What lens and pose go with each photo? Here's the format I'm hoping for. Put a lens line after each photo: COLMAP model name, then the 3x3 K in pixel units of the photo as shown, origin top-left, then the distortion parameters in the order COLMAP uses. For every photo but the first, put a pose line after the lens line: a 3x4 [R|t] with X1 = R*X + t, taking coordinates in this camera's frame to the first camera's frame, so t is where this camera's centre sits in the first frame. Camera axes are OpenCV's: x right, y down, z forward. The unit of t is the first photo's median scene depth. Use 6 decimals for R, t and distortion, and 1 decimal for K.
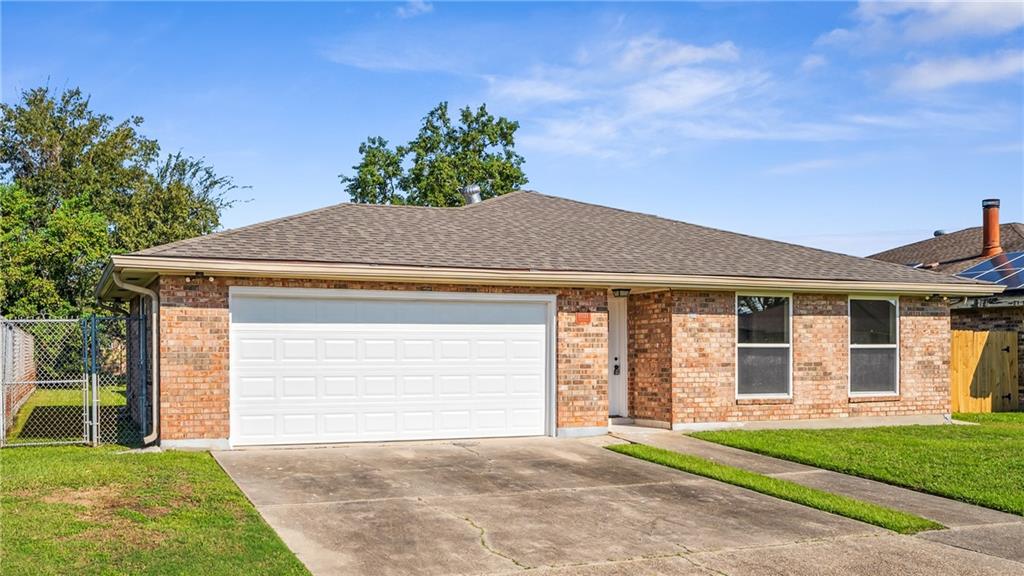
lens RADIAL K [[955.7, 0, 496.7], [0, 955.7, 324.7], [0, 0, 1]] dist [-0.024659, 0.000000]
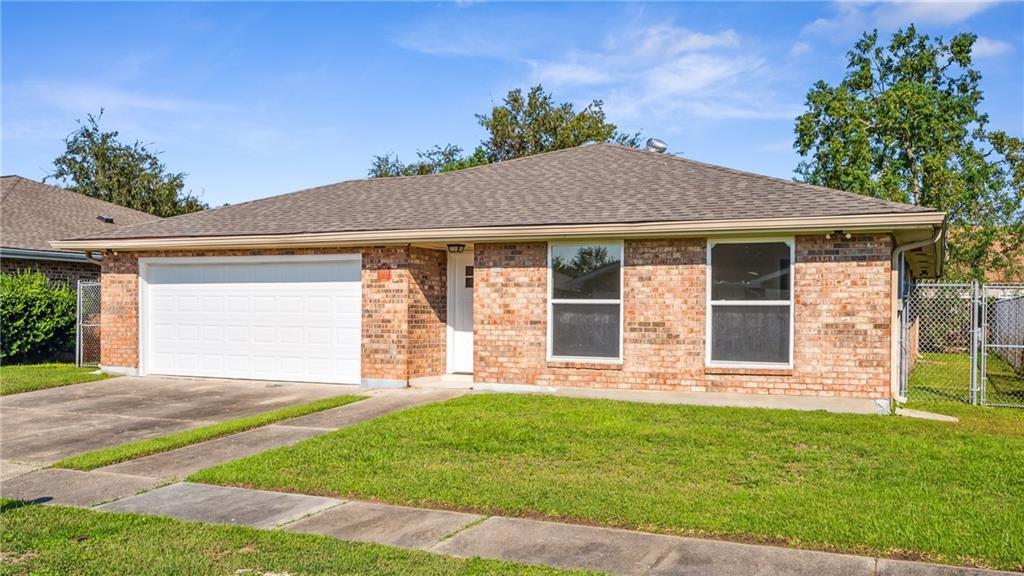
lens RADIAL K [[955.7, 0, 509.9], [0, 955.7, 294.5], [0, 0, 1]] dist [-0.024659, 0.000000]
pose [[0.693316, -0.006160, -0.720608, 0.889610], [0.011514, 0.999931, 0.002529, 0.012676], [0.720542, -0.010051, 0.693338, 0.353145]]
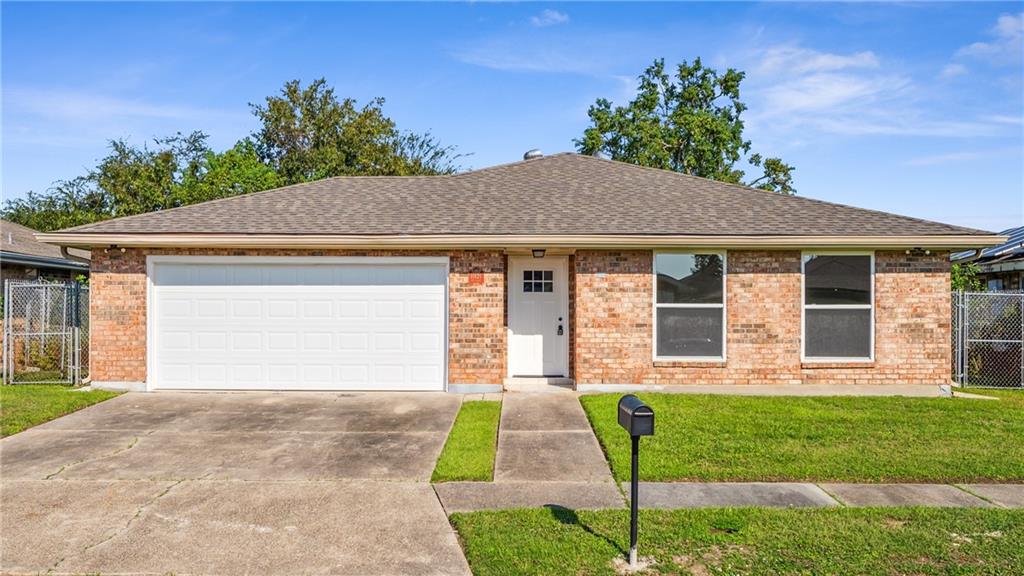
lens RADIAL K [[996.5, 0, 512.9], [0, 996.5, 284.9], [0, 0, 1]] dist [-0.023078, 0.000000]
pose [[0.926823, -0.008157, -0.375409, 0.505063], [0.006592, 0.999963, -0.005452, 0.005413], [0.375440, 0.002579, 0.926843, 0.011187]]
